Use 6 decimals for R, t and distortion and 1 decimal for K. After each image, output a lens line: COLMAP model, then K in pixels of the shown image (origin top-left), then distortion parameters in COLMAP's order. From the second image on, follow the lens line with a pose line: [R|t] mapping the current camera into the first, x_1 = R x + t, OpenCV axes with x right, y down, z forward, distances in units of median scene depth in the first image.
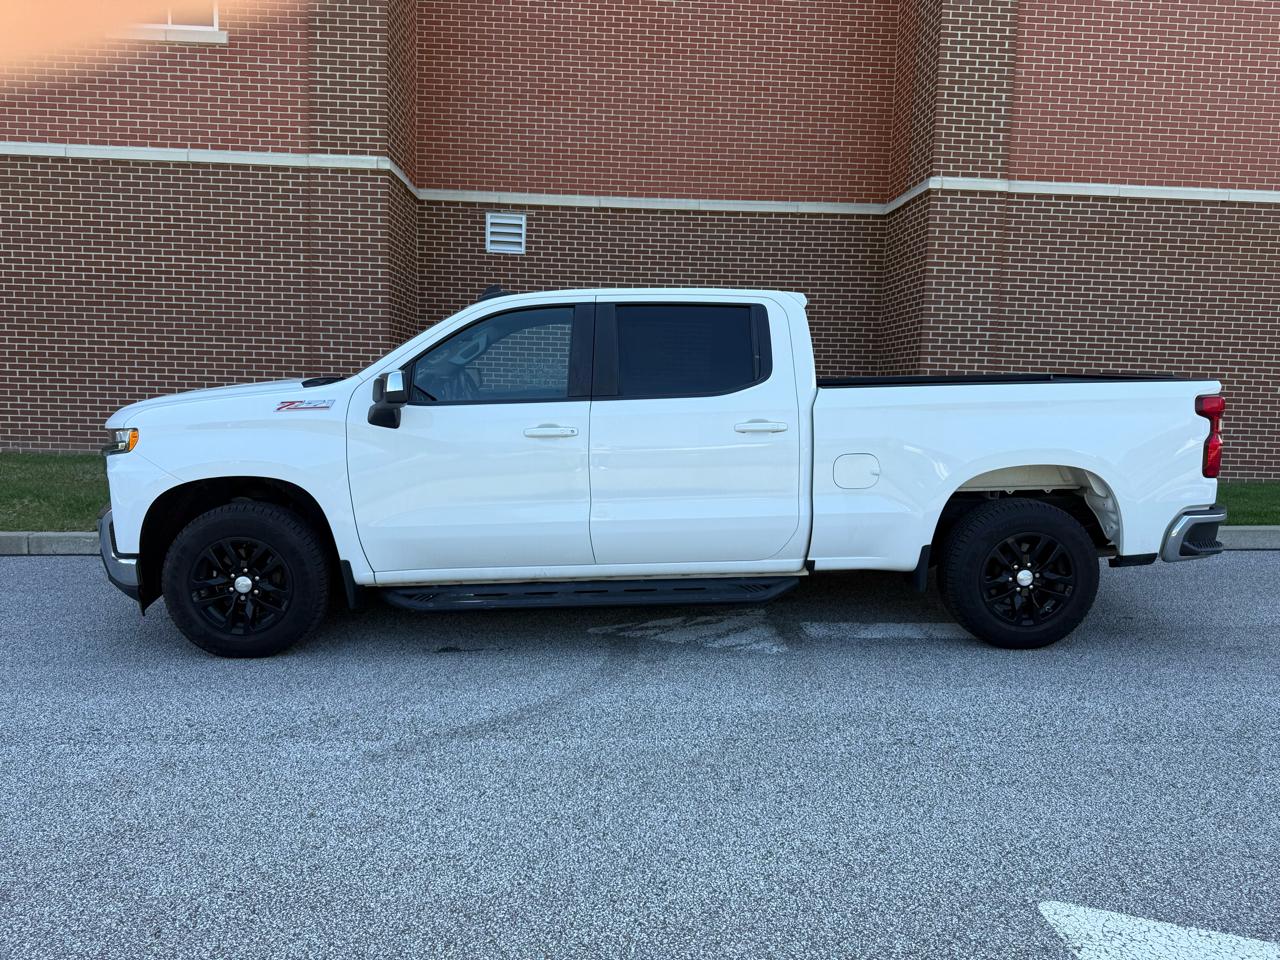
lens RADIAL K [[913.6, 0, 638.7], [0, 913.6, 478.4], [0, 0, 1]] dist [0.021009, -0.026847]
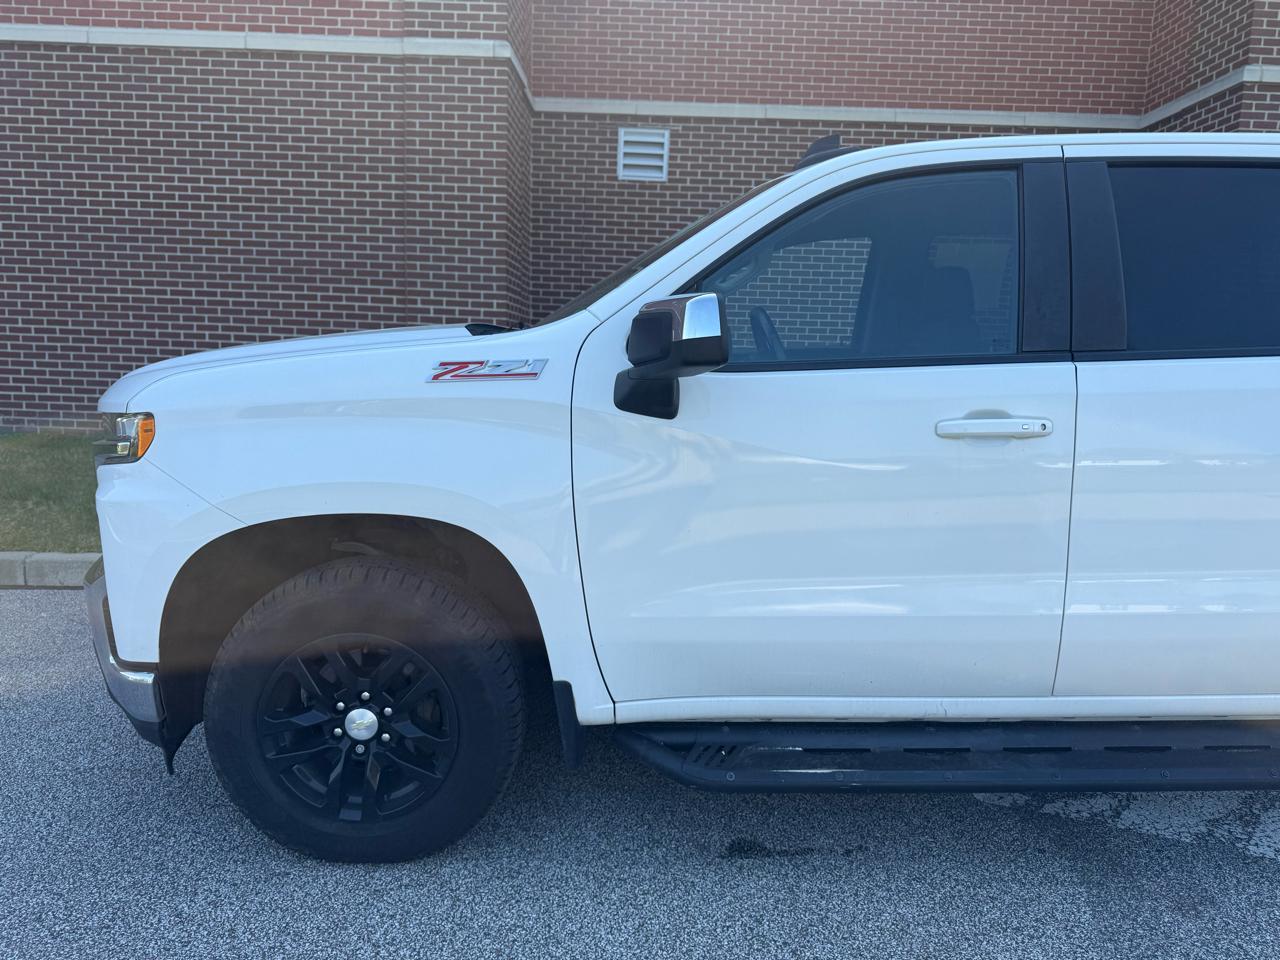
lens RADIAL K [[913.6, 0, 642.9], [0, 913.6, 490.0], [0, 0, 1]] dist [0.021009, -0.026847]
pose [[0.998765, 0.013560, -0.047794, -0.121864], [-0.011584, 0.999076, 0.041387, -0.017412], [0.048311, -0.040783, 0.997999, 0.243871]]
